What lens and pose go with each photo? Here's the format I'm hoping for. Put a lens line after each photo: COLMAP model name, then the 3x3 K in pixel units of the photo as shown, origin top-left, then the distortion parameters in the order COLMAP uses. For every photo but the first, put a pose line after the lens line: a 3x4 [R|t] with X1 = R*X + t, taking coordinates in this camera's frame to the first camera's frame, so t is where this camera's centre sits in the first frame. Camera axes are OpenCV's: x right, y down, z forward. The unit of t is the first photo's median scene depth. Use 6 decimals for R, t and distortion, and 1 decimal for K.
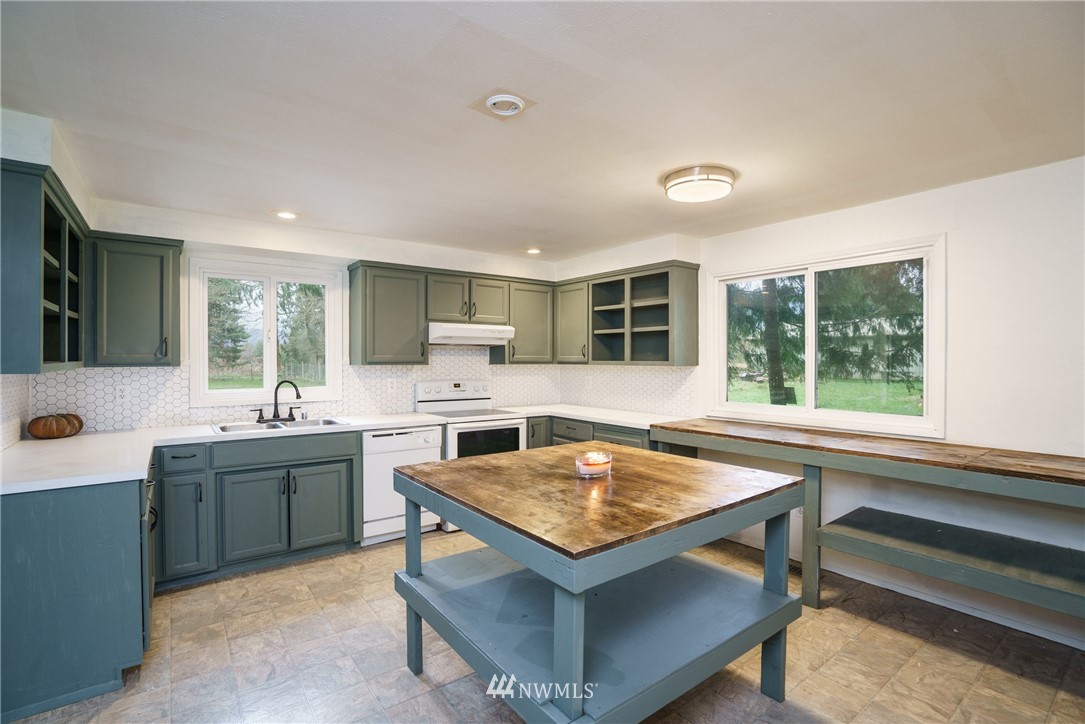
lens RADIAL K [[498.8, 0, 542.5], [0, 498.8, 362.0], [0, 0, 1]] dist [-0.046558, 0.014681]
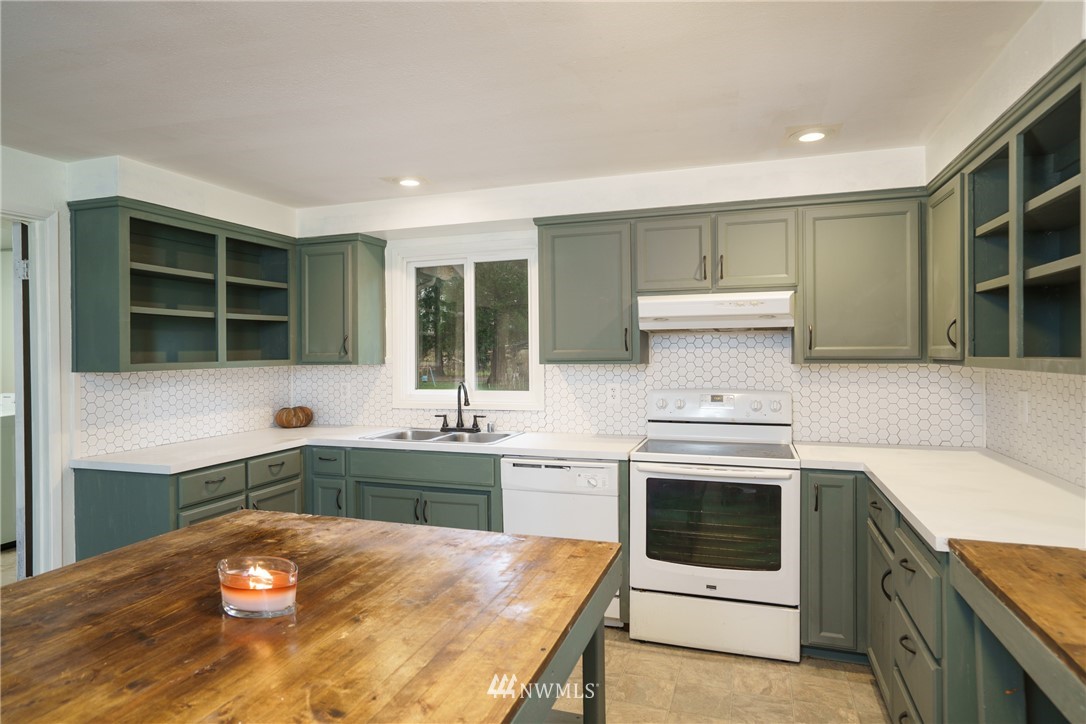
lens RADIAL K [[636.2, 0, 543.0], [0, 636.2, 362.0], [0, 0, 1]] dist [-0.039627, 0.000775]
pose [[0.565715, 0.005659, -0.824581, 0.406797], [0.004490, 0.999940, 0.009942, -0.005911], [0.824588, -0.009327, 0.565656, 0.493578]]
